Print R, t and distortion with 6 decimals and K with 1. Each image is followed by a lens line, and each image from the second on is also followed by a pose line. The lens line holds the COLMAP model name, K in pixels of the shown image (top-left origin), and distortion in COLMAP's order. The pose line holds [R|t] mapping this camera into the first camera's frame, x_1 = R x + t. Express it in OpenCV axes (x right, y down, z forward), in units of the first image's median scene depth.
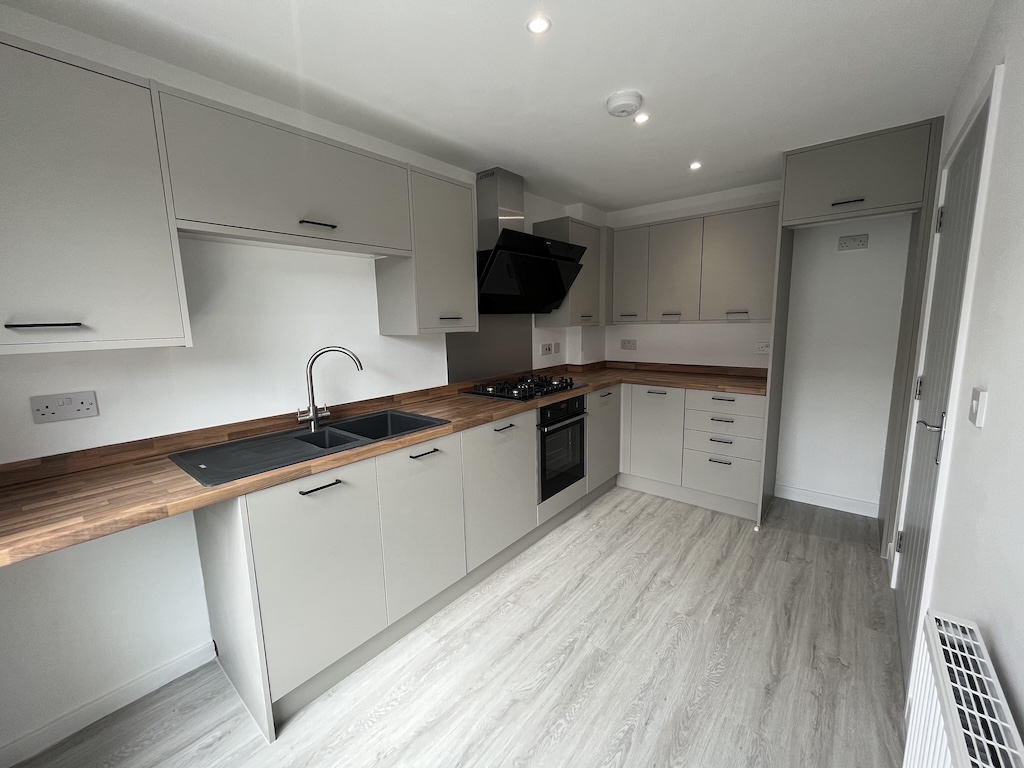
lens RADIAL K [[415.7, 0, 511.2], [0, 415.7, 382.1], [0, 0, 1]] dist [0.000539, 0.000194]
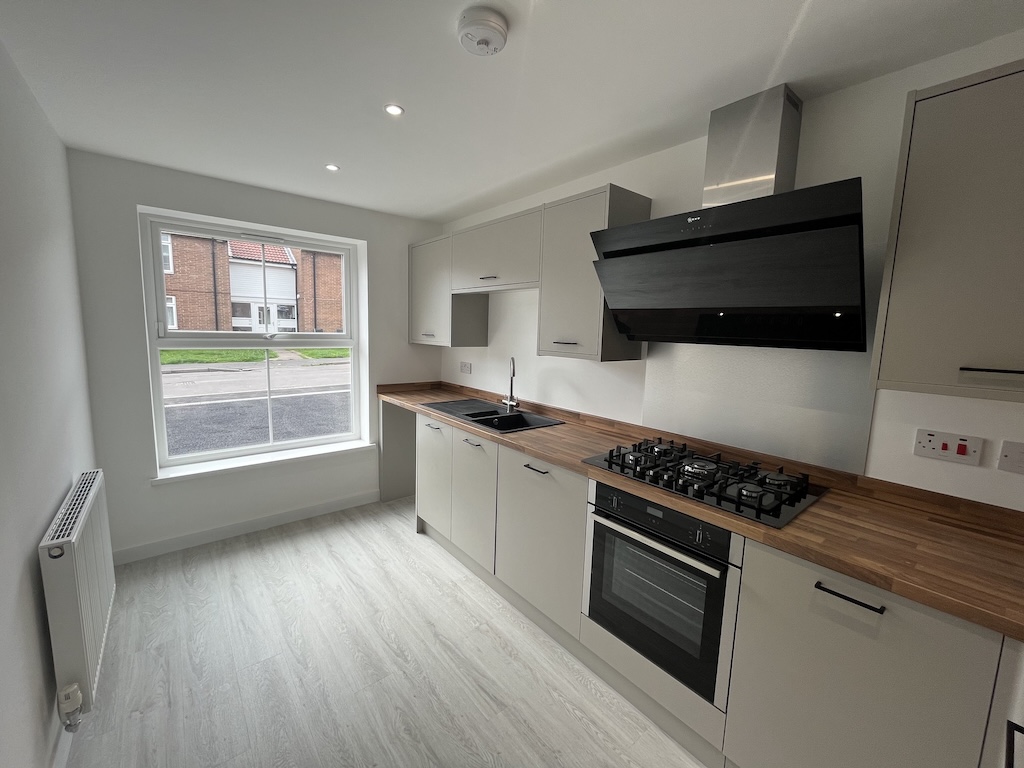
lens RADIAL K [[415.7, 0, 511.2], [0, 415.7, 382.1], [0, 0, 1]] dist [0.000539, 0.000194]
pose [[-0.191777, 0.141269, -0.971218, 0.914759], [-0.168669, 0.970119, 0.174415, -0.238035], [0.966836, 0.197263, -0.162219, 1.176167]]
